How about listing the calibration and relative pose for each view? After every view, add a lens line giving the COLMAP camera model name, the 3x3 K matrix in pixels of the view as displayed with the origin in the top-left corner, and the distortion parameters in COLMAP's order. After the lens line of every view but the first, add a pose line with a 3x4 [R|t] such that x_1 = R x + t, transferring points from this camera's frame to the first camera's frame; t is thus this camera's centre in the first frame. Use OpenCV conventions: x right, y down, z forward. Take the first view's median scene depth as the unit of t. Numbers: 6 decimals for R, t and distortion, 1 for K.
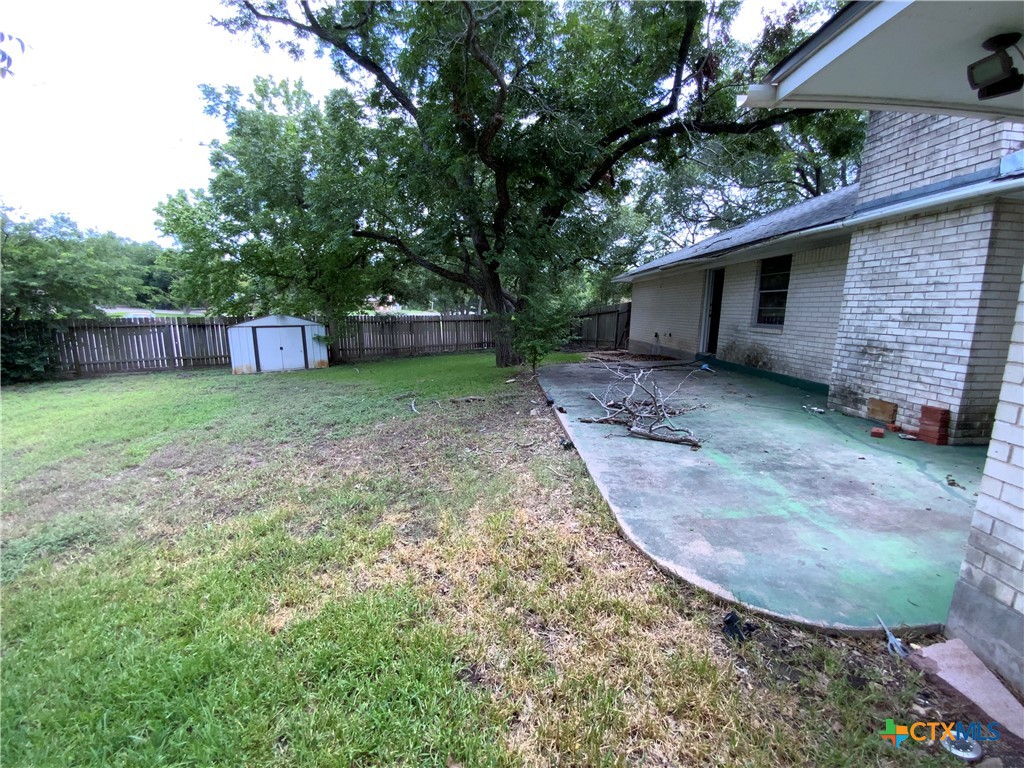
lens RADIAL K [[412.1, 0, 513.5], [0, 412.1, 383.7], [0, 0, 1]] dist [0.017824, -0.019206]
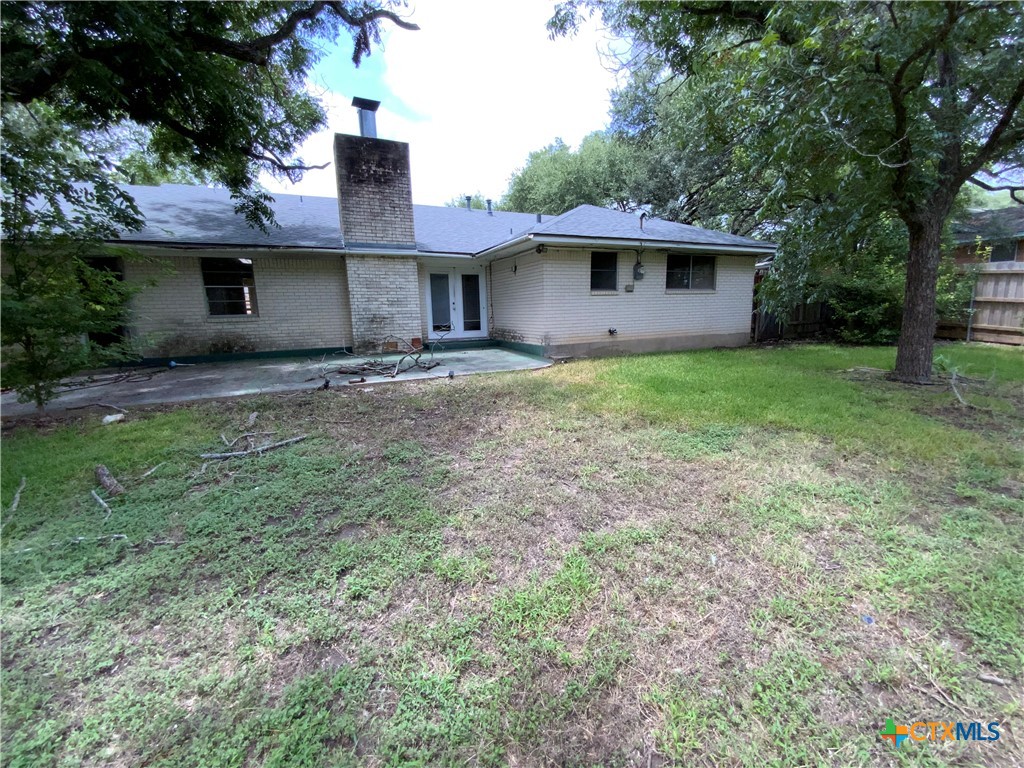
lens RADIAL K [[412.1, 0, 513.5], [0, 412.1, 383.7], [0, 0, 1]] dist [0.017824, -0.019206]
pose [[-0.378736, -0.159271, 0.911697, -0.858926], [0.188921, 0.951035, 0.244624, -0.100105], [-0.906018, 0.264887, -0.330102, 0.761985]]
